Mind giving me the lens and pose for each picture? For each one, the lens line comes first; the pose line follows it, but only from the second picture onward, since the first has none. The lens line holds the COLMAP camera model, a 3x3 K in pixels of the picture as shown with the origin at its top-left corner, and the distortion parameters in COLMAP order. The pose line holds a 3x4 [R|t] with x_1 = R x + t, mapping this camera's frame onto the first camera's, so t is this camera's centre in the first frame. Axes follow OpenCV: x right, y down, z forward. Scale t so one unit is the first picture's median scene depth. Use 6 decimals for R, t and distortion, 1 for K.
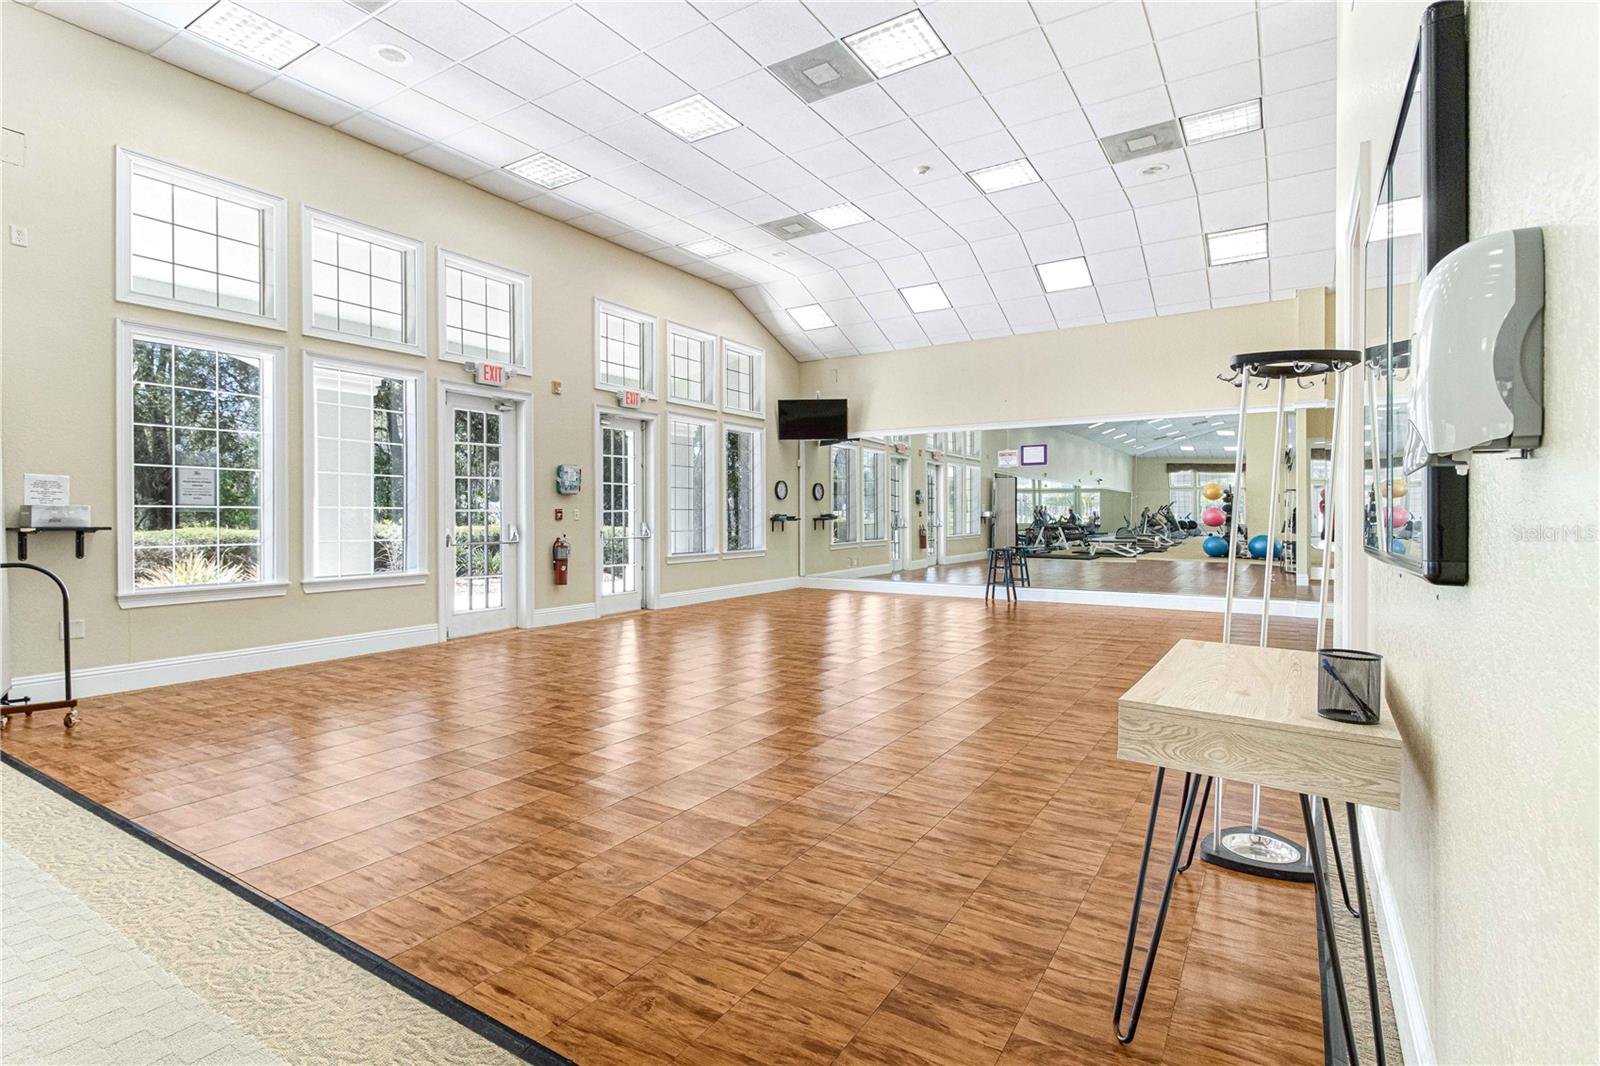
lens RADIAL K [[774.5, 0, 800.5], [0, 774.5, 524.6], [0, 0, 1]] dist [-0.015756, -0.000143]
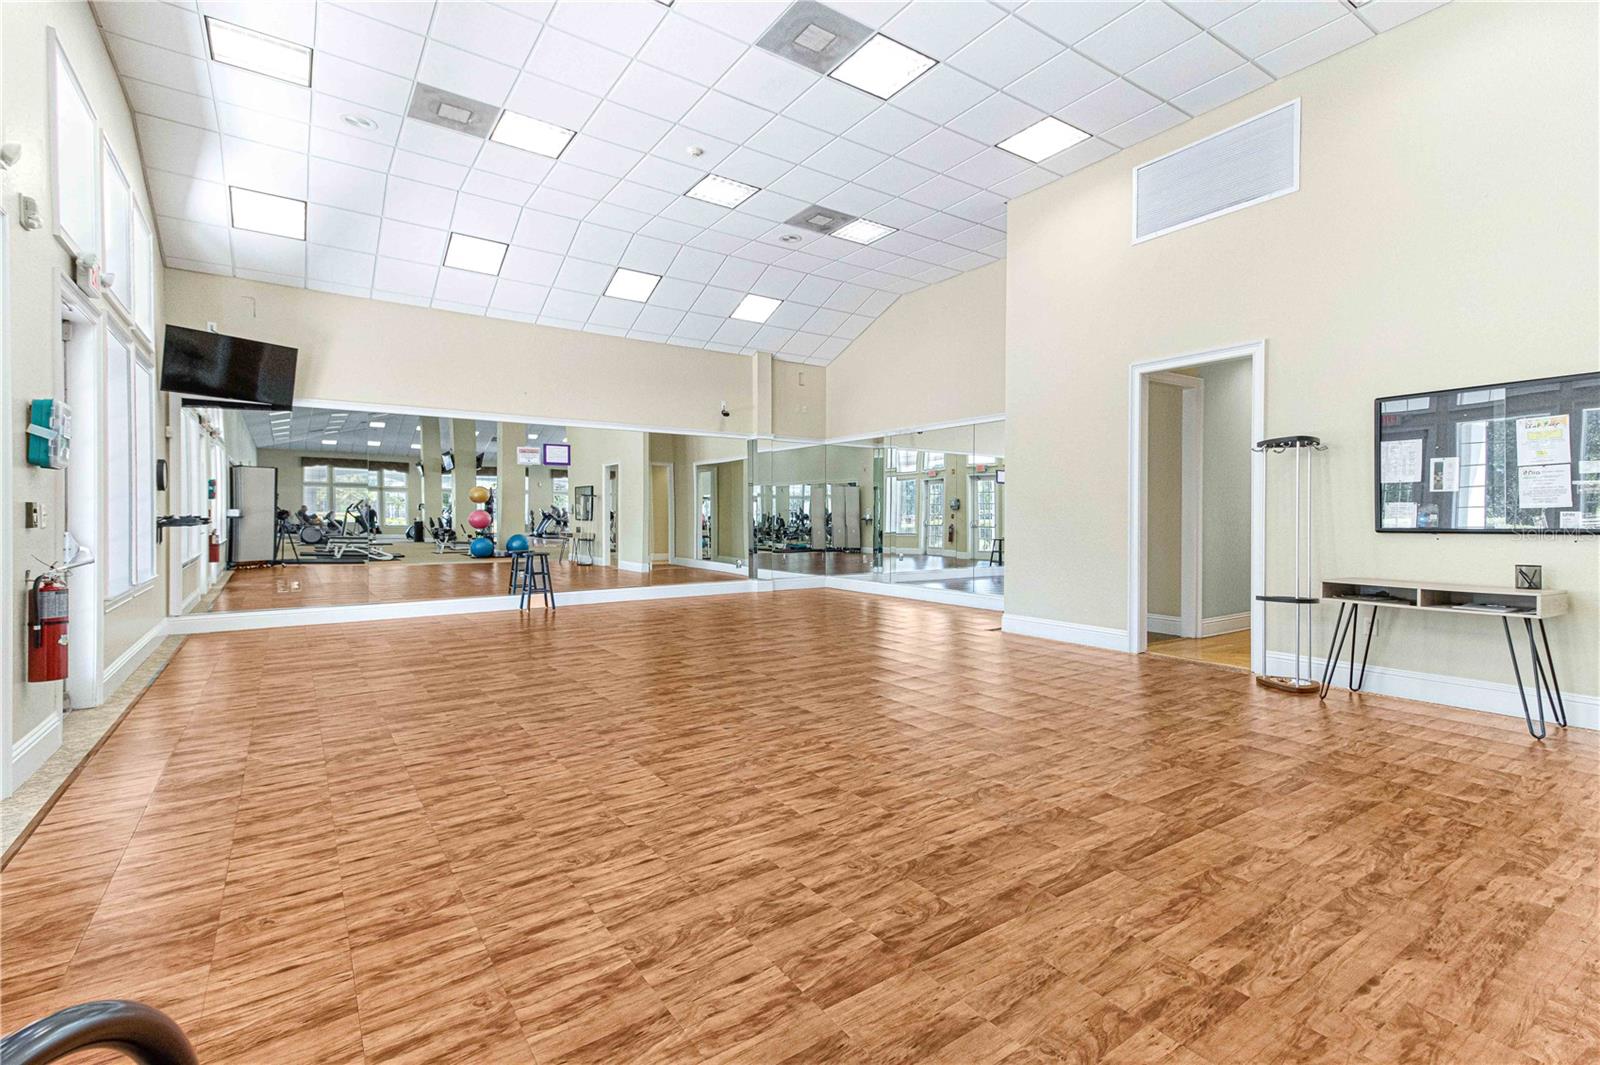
lens RADIAL K [[738.7, 0, 803.1], [0, 738.7, 533.1], [0, 0, 1]] dist [0.031561, 0.000436]
pose [[0.379821, -0.017466, 0.924895, -0.503163], [0.002011, 0.999835, 0.018055, -0.009303], [-0.925058, -0.004998, 0.379793, 0.416863]]
